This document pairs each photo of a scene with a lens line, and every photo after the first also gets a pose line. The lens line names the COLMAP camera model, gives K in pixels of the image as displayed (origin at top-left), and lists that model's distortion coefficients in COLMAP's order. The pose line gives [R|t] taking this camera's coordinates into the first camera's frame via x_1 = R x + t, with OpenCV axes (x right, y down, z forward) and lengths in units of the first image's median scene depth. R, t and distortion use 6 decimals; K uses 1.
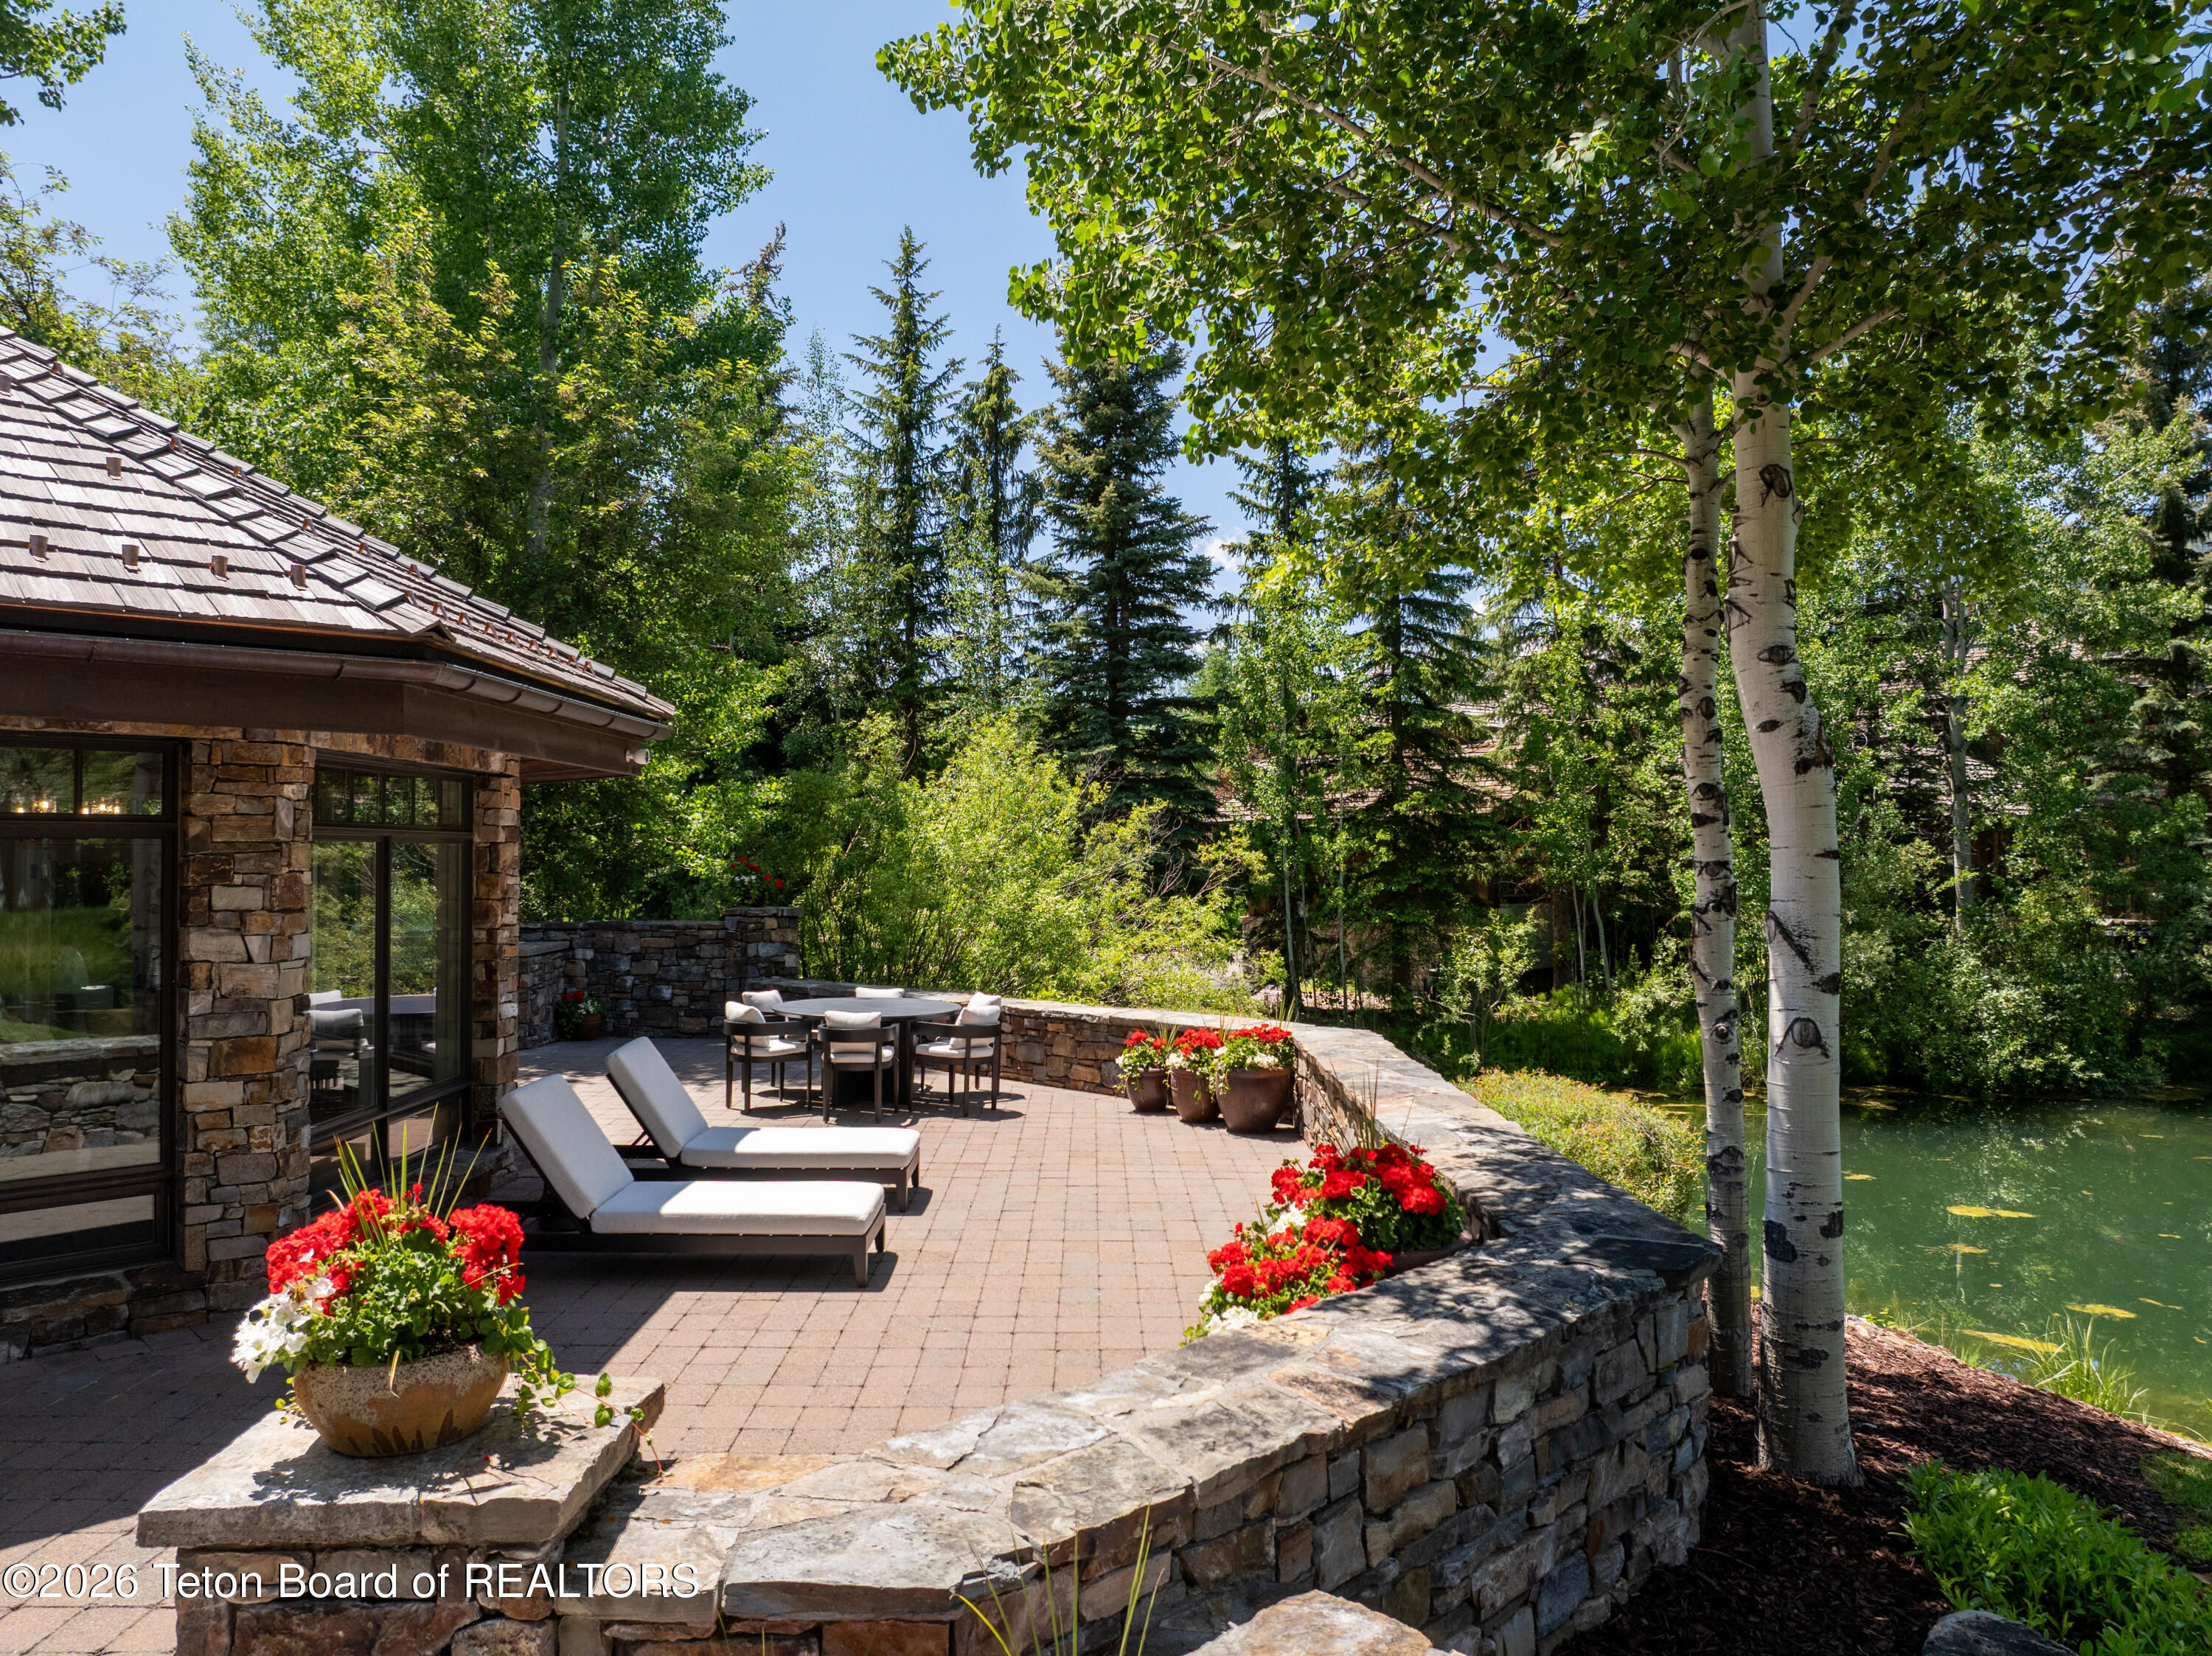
lens RADIAL K [[1549.3, 0, 1101.0], [0, 1549.3, 820.1], [0, 0, 1]] dist [-0.037785, -0.004333]
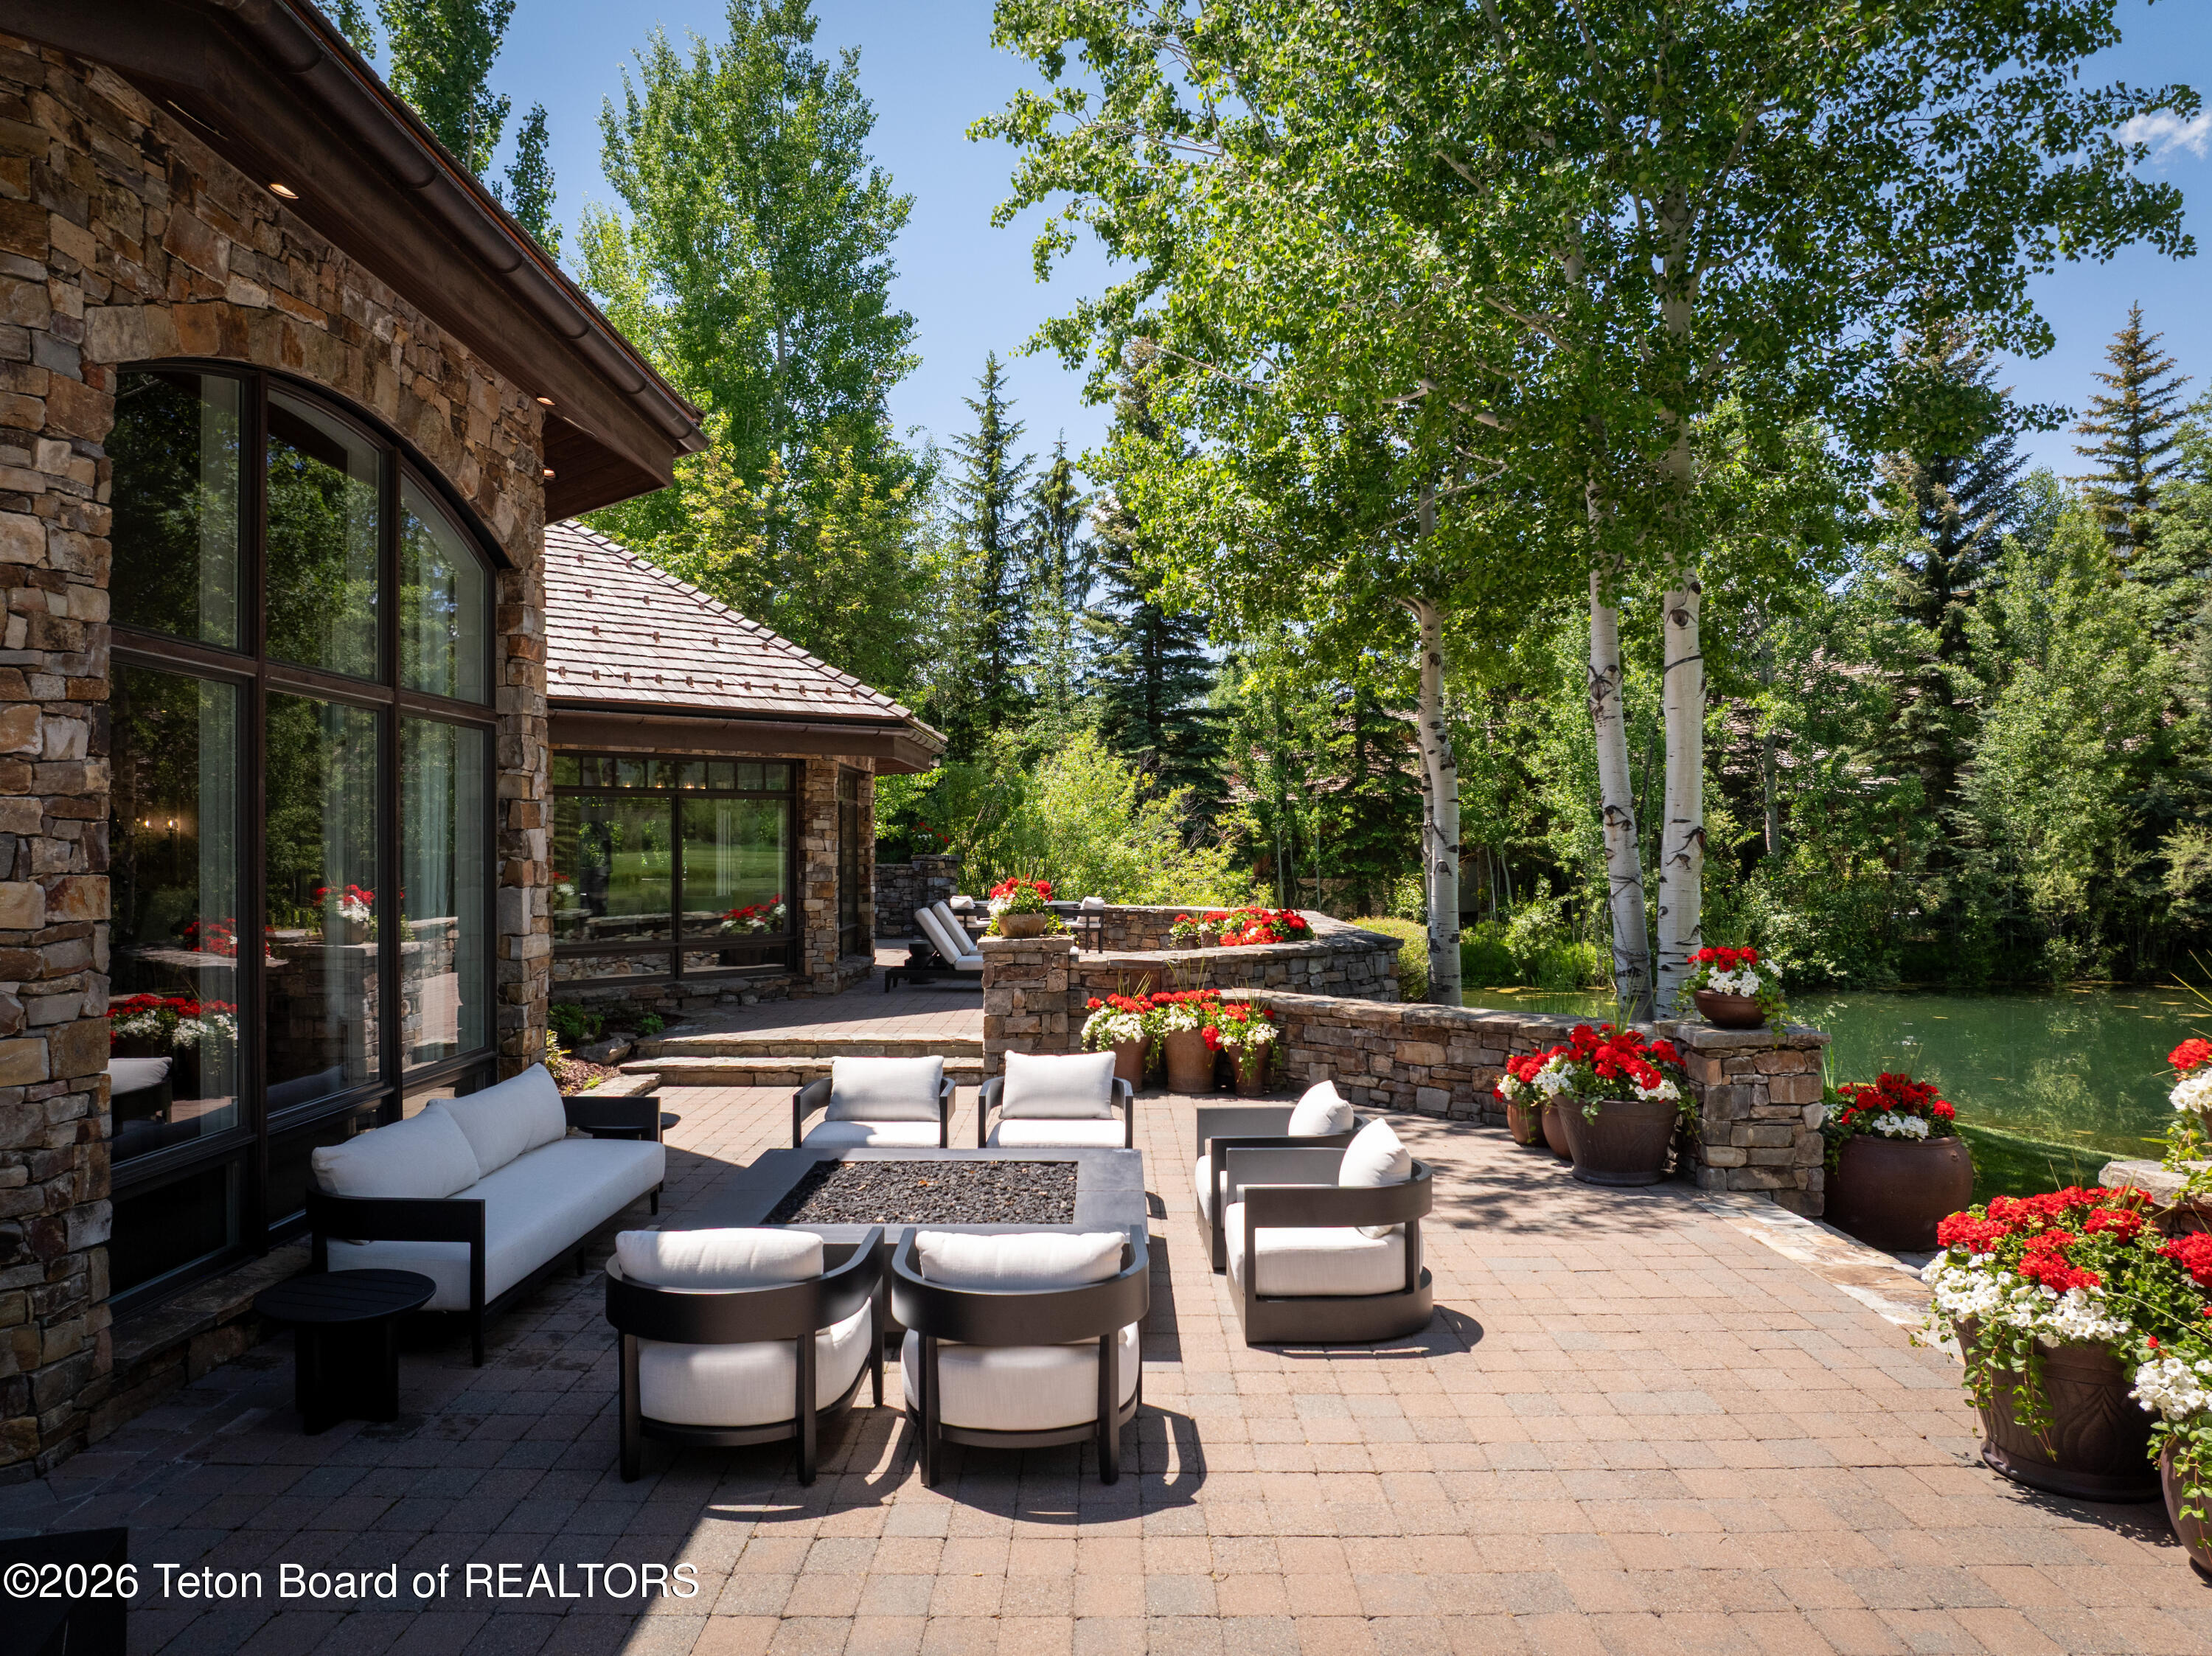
lens RADIAL K [[1549.3, 0, 1101.0], [0, 1549.3, 820.1], [0, 0, 1]] dist [-0.037785, -0.004333]
pose [[0.999934, -0.005464, -0.010073, -0.023066], [0.005539, 0.999957, 0.007437, 0.006900], [0.010032, -0.007492, 0.999922, -0.356505]]
